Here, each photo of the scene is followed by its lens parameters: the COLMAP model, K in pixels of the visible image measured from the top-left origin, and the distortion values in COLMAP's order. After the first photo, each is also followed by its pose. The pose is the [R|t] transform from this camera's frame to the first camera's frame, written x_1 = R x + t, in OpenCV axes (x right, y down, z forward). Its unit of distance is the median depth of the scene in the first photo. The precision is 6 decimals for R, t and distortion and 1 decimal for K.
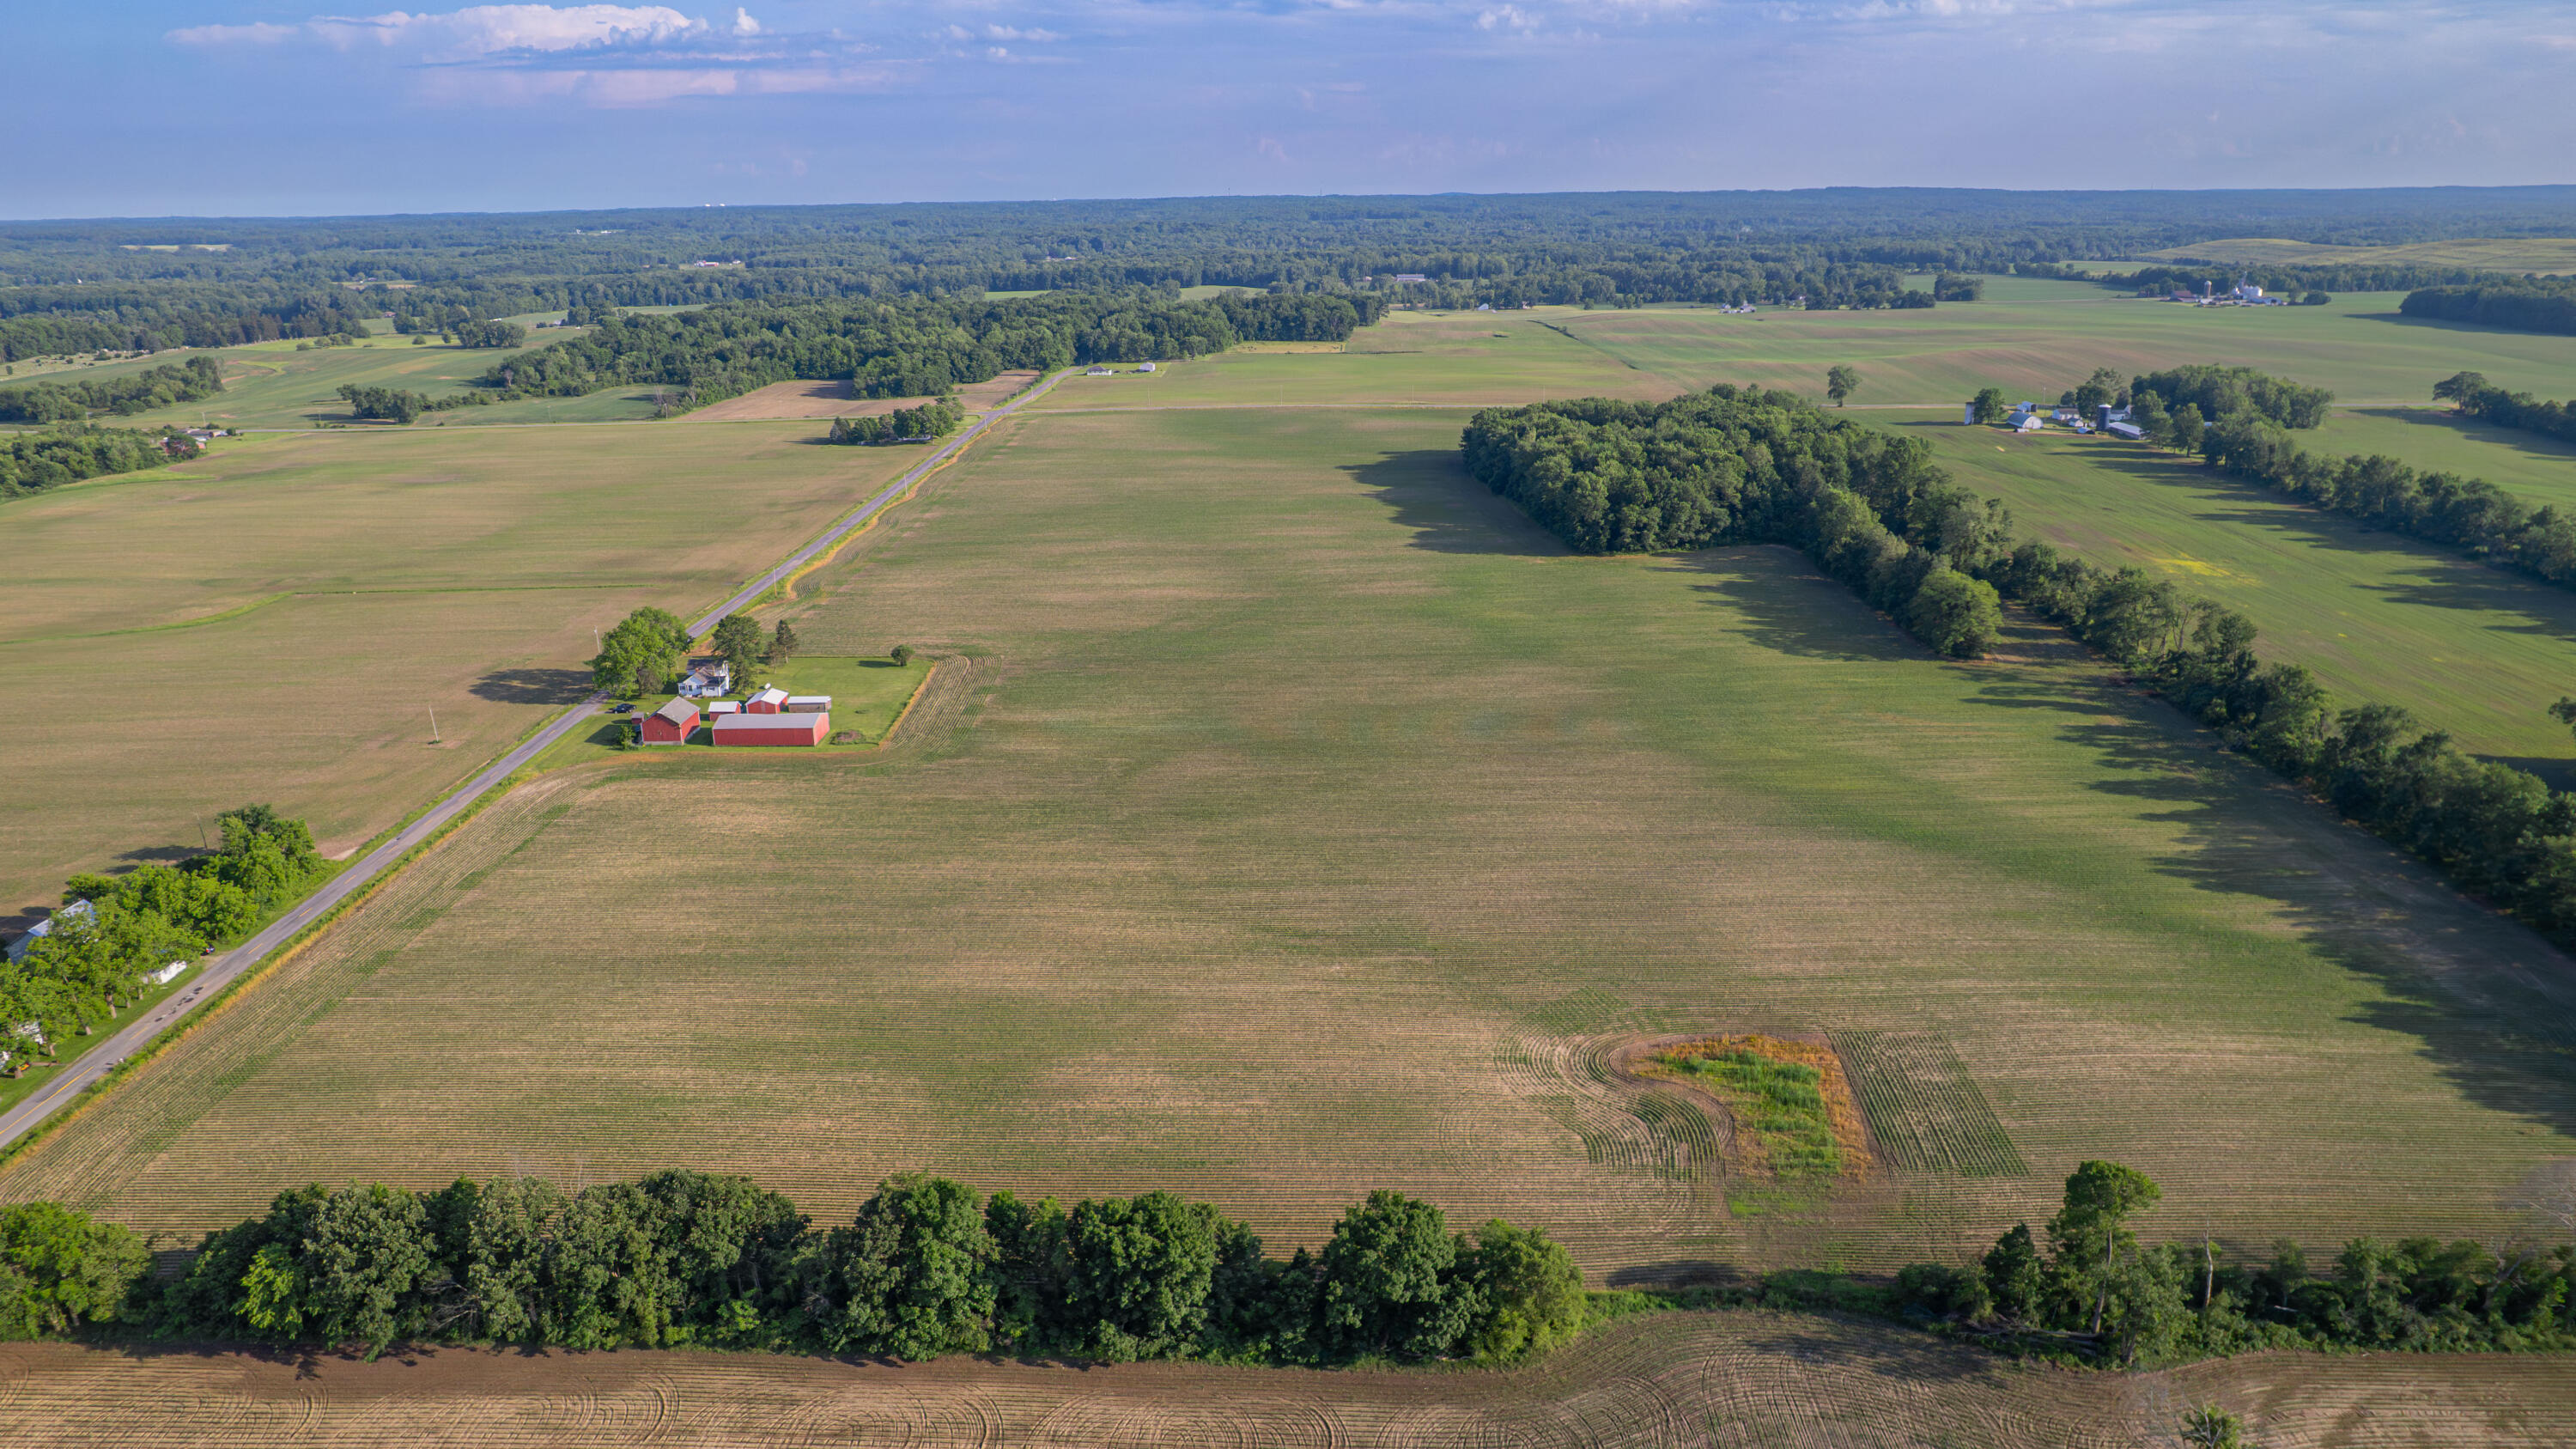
lens RADIAL K [[1721.2, 0, 1288.0], [0, 1721.2, 724.5], [0, 0, 1]] dist [-0.049469, 0.000476]
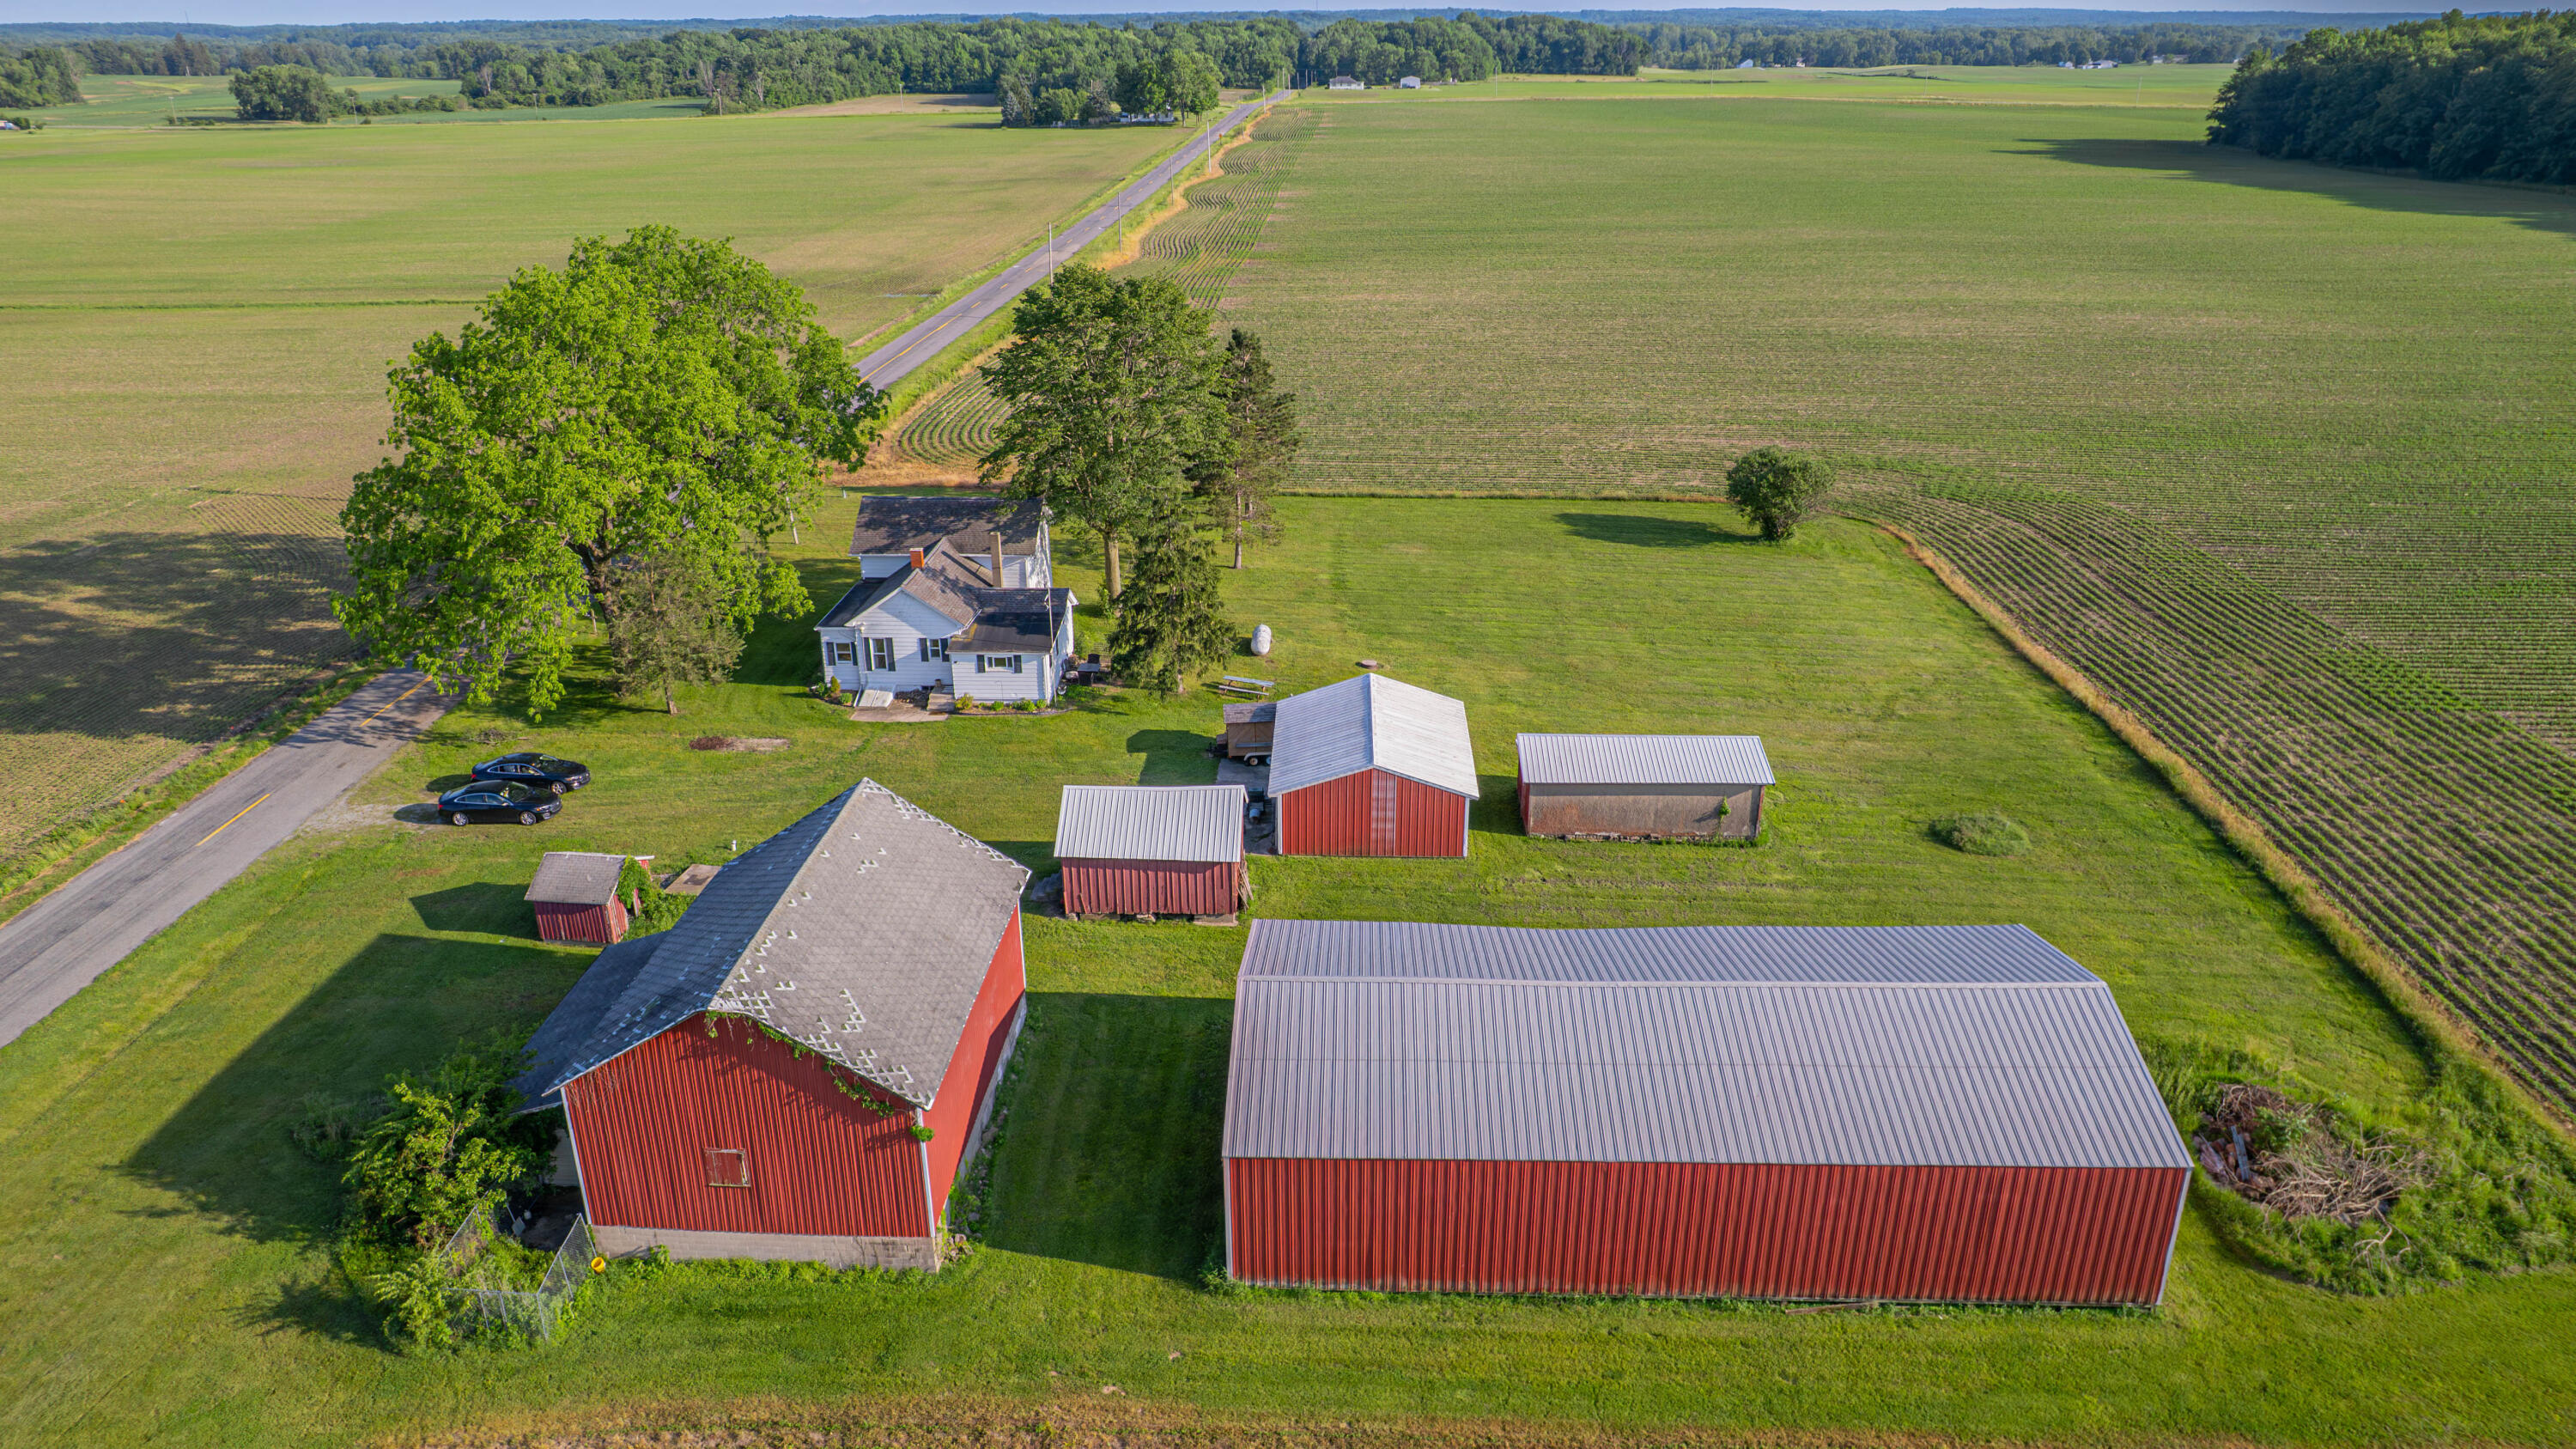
lens RADIAL K [[1721.2, 0, 1288.0], [0, 1721.2, 724.5], [0, 0, 1]] dist [-0.049469, 0.000476]
pose [[0.999459, 0.016955, -0.028183, -0.294447], [-0.014409, 0.995999, 0.088194, -0.030186], [0.029565, -0.087740, 0.995705, 0.799801]]
